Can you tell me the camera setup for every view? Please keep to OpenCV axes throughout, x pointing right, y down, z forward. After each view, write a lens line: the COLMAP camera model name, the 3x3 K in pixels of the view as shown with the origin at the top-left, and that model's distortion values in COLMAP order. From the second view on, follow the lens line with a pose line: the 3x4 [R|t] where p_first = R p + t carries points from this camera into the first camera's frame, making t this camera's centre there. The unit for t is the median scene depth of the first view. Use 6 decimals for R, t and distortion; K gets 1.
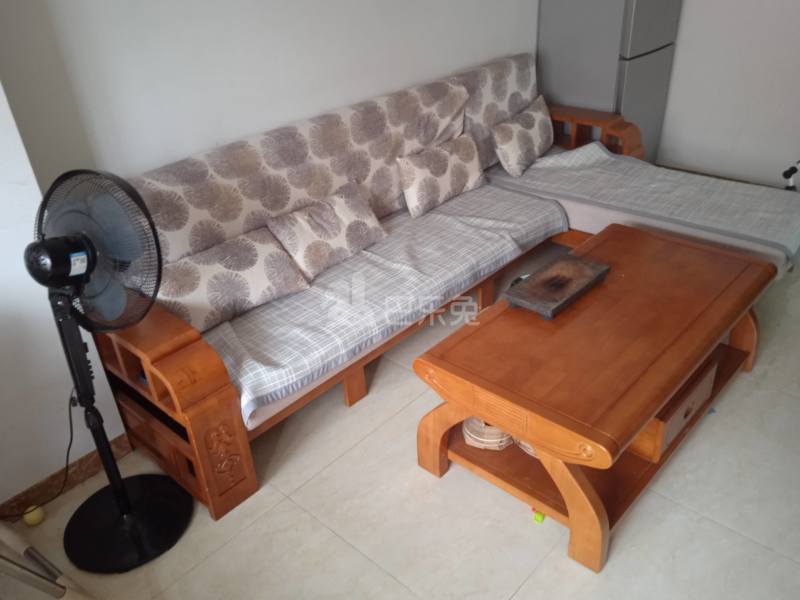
lens RADIAL K [[664.5, 0, 400.4], [0, 664.5, 301.5], [0, 0, 1]] dist [-0.006029, -0.011826]
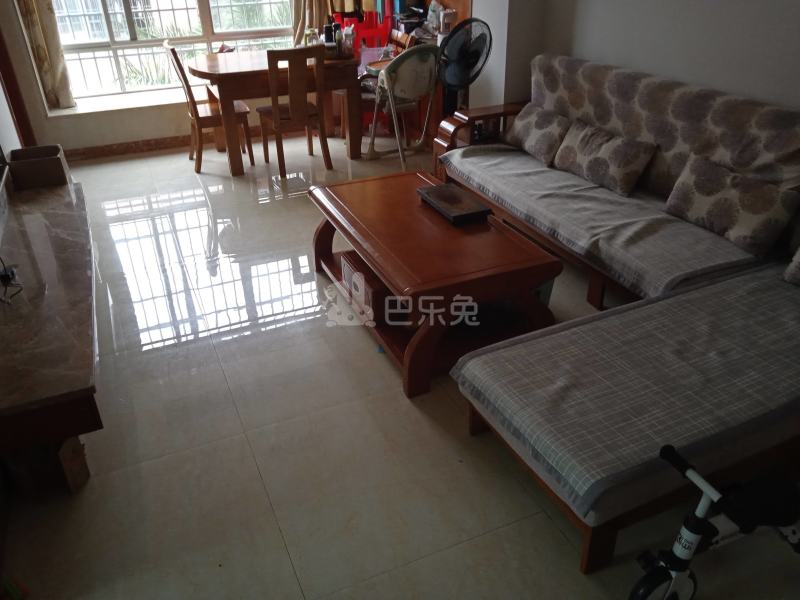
lens RADIAL K [[664.5, 0, 400.7], [0, 664.5, 299.3], [0, 0, 1]] dist [-0.006029, -0.011826]
pose [[-0.405923, 0.503856, -0.762467, 1.064856], [-0.416897, 0.640344, 0.645102, -0.547617], [0.813280, 0.579732, -0.049874, 0.852303]]
